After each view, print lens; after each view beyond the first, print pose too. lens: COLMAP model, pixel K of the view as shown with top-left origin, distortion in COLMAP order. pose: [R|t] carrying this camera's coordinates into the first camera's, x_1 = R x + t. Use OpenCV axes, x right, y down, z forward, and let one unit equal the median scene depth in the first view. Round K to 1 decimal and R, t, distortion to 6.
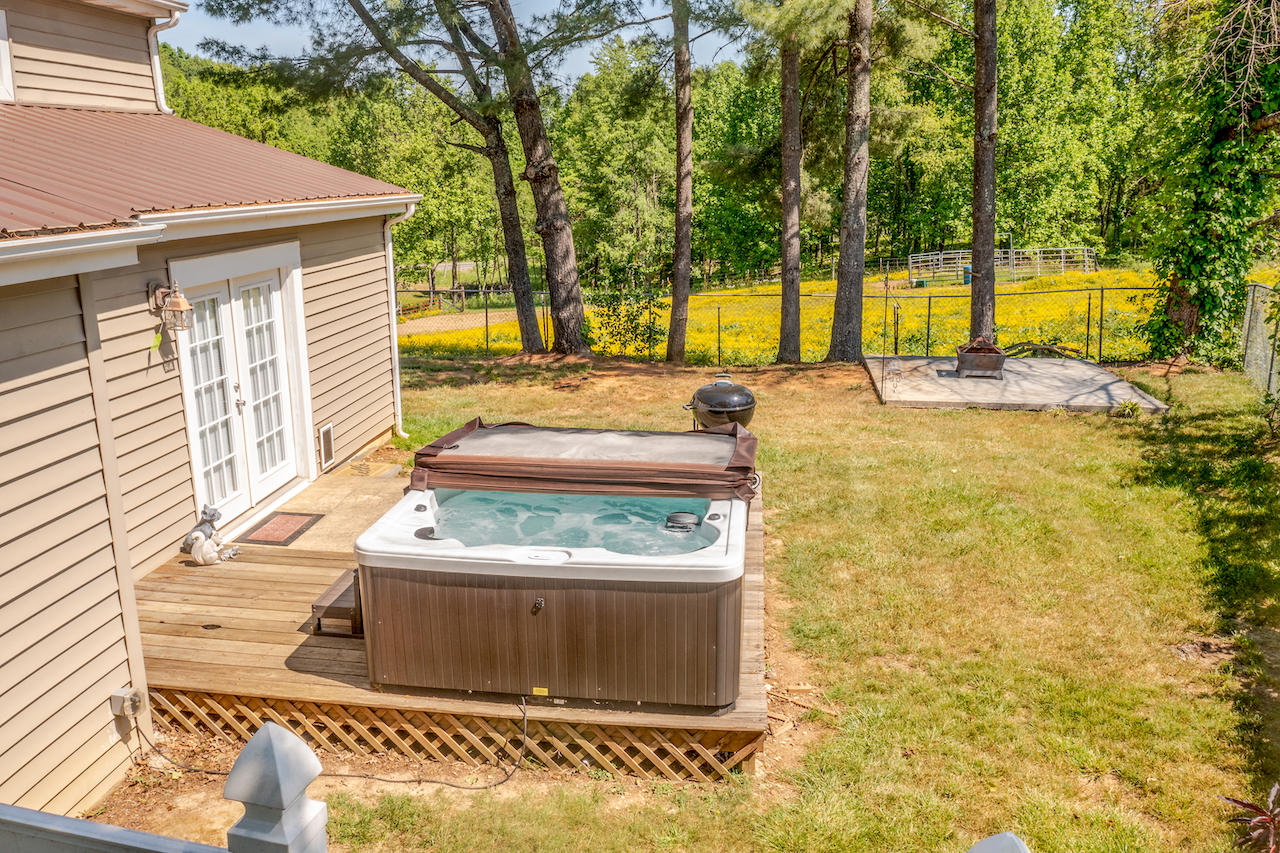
lens RADIAL K [[1026.1, 0, 640.0], [0, 1026.1, 426.5], [0, 0, 1]] dist [-0.007276, -0.001933]
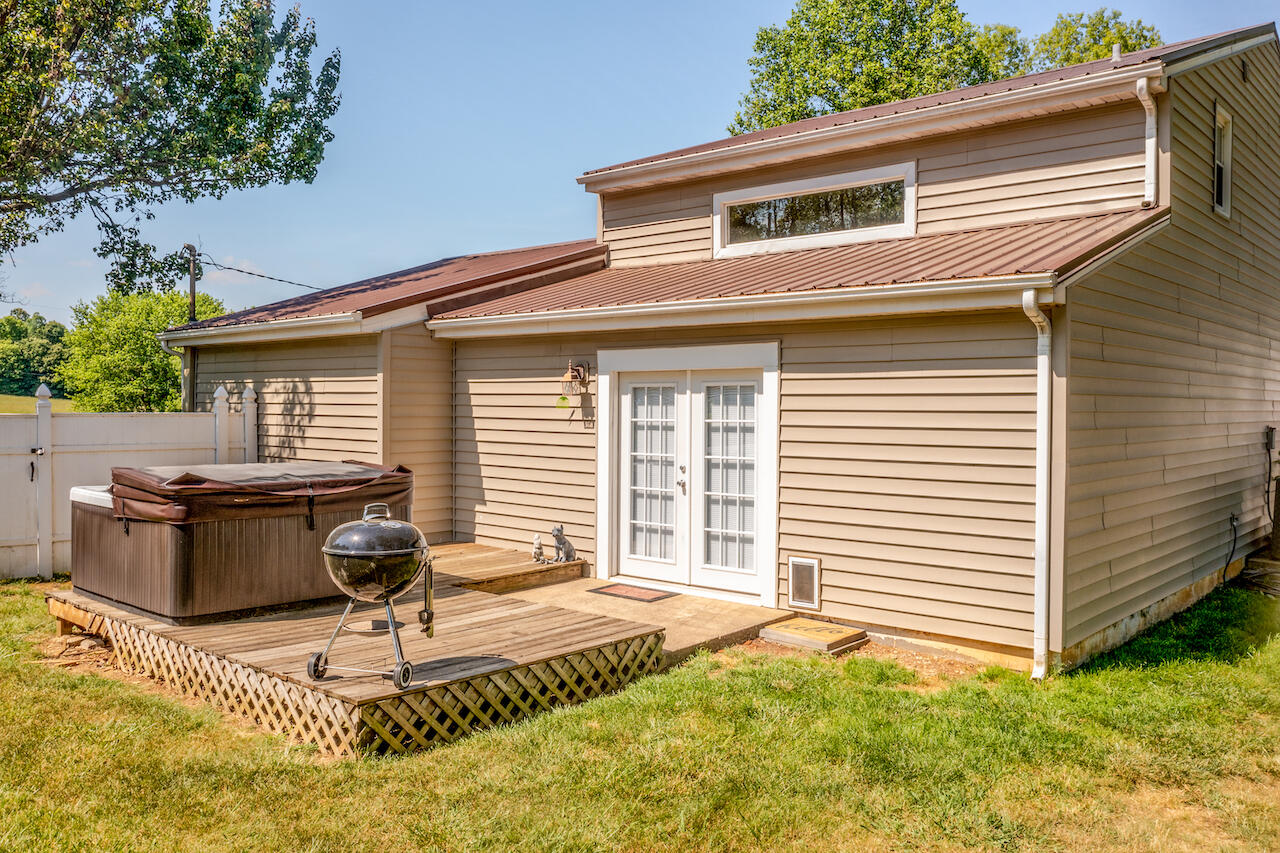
lens RADIAL K [[1026.1, 0, 640.0], [0, 1026.1, 426.5], [0, 0, 1]] dist [-0.007276, -0.001933]
pose [[-0.566790, 0.008912, -0.823814, 0.545771], [-0.218479, 0.962514, 0.160727, -0.252661], [0.794365, 0.271085, -0.543596, 1.558892]]
